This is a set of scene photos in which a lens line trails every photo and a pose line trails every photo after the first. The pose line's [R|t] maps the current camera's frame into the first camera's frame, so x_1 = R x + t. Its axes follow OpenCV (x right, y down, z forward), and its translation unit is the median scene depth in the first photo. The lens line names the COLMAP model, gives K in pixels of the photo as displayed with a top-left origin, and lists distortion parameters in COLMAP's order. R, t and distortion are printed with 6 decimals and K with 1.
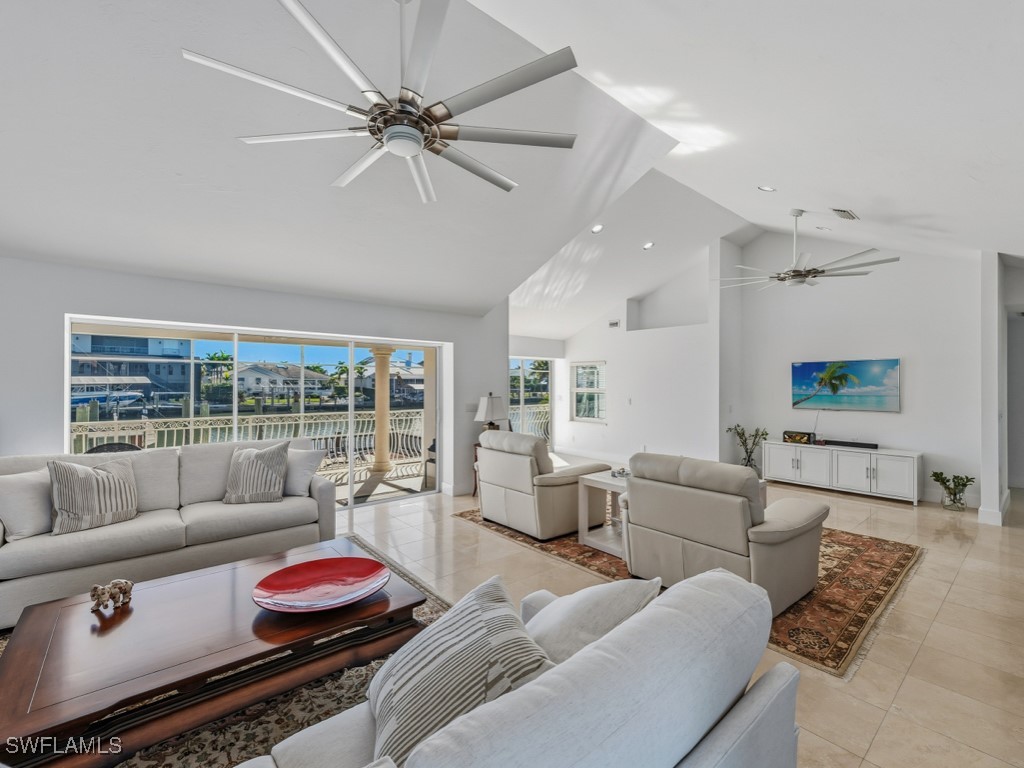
lens RADIAL K [[457.8, 0, 511.6], [0, 457.8, 382.0], [0, 0, 1]] dist [0.014931, -0.002874]
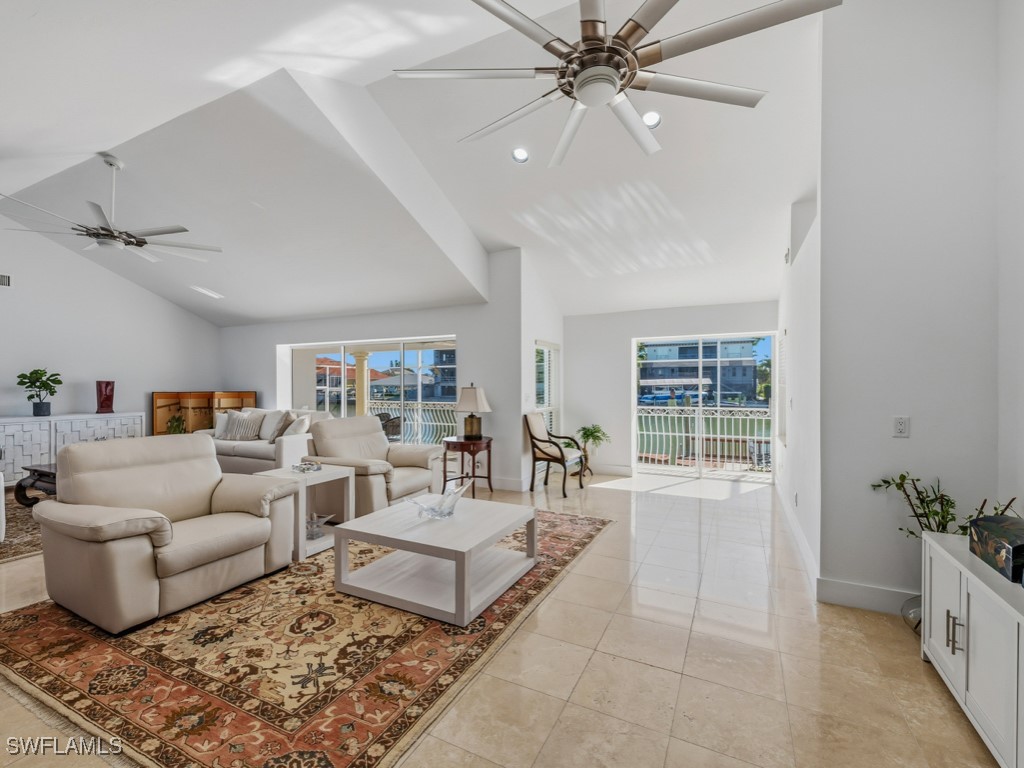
lens RADIAL K [[457.8, 0, 507.1], [0, 457.8, 390.7], [0, 0, 1]] dist [0.014931, -0.002874]
pose [[0.372843, 0.008065, -0.927859, 0.607280], [0.007601, 0.999902, 0.011745, 0.019468], [0.927863, -0.011432, 0.372745, 0.505355]]
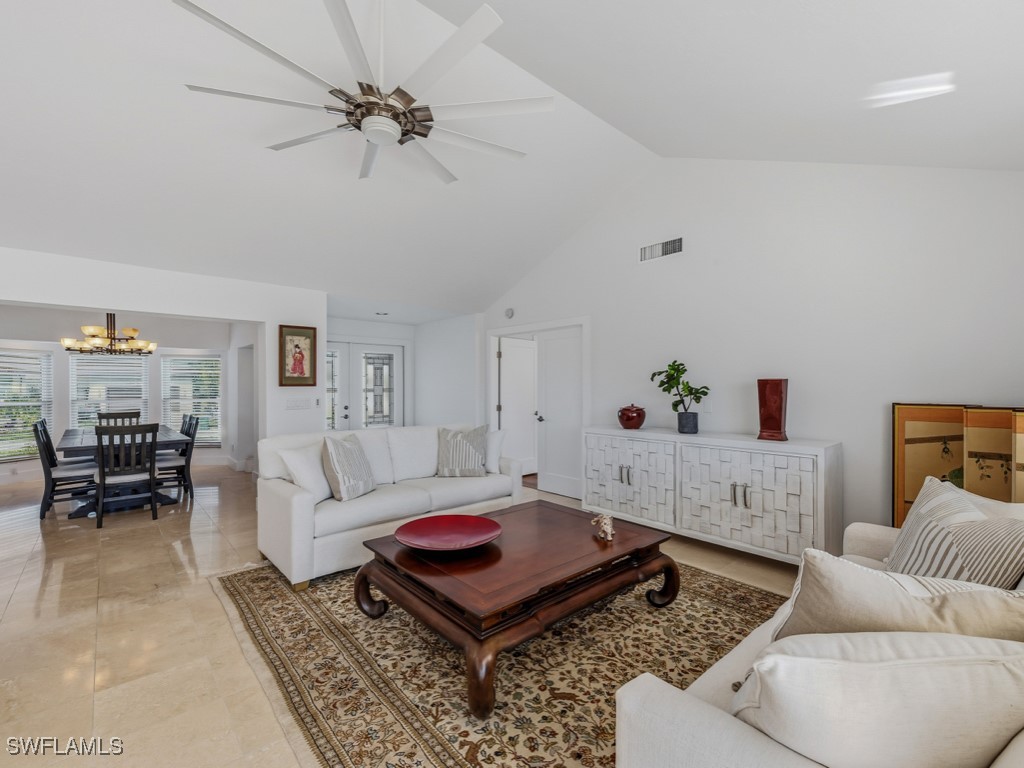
lens RADIAL K [[457.8, 0, 512.8], [0, 457.8, 386.1], [0, 0, 1]] dist [0.014931, -0.002874]
pose [[-0.999979, -0.002933, 0.005832, -0.144451], [-0.002983, 0.999958, -0.008683, 0.017712], [-0.005806, -0.008700, -0.999945, 0.578458]]
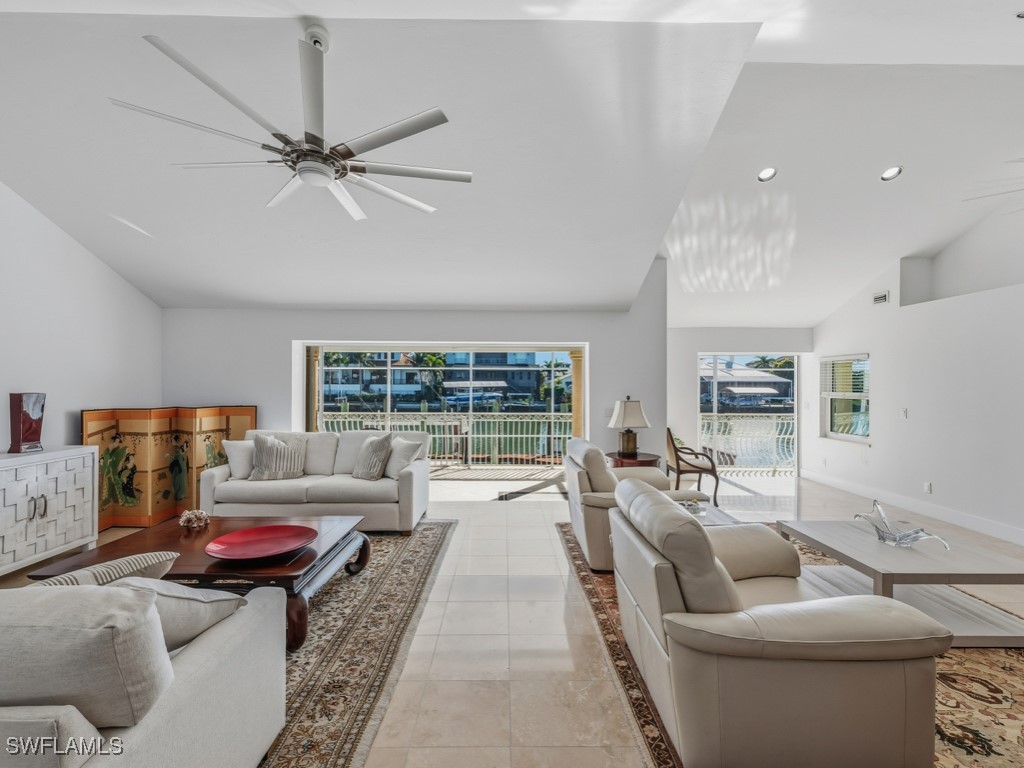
lens RADIAL K [[457.8, 0, 516.4], [0, 457.8, 386.9], [0, 0, 1]] dist [0.014931, -0.002874]
pose [[0.763425, -0.000255, -0.645896, 0.255791], [0.002759, 0.999992, 0.002866, 0.001288], [0.645890, -0.003970, 0.763420, 0.129945]]
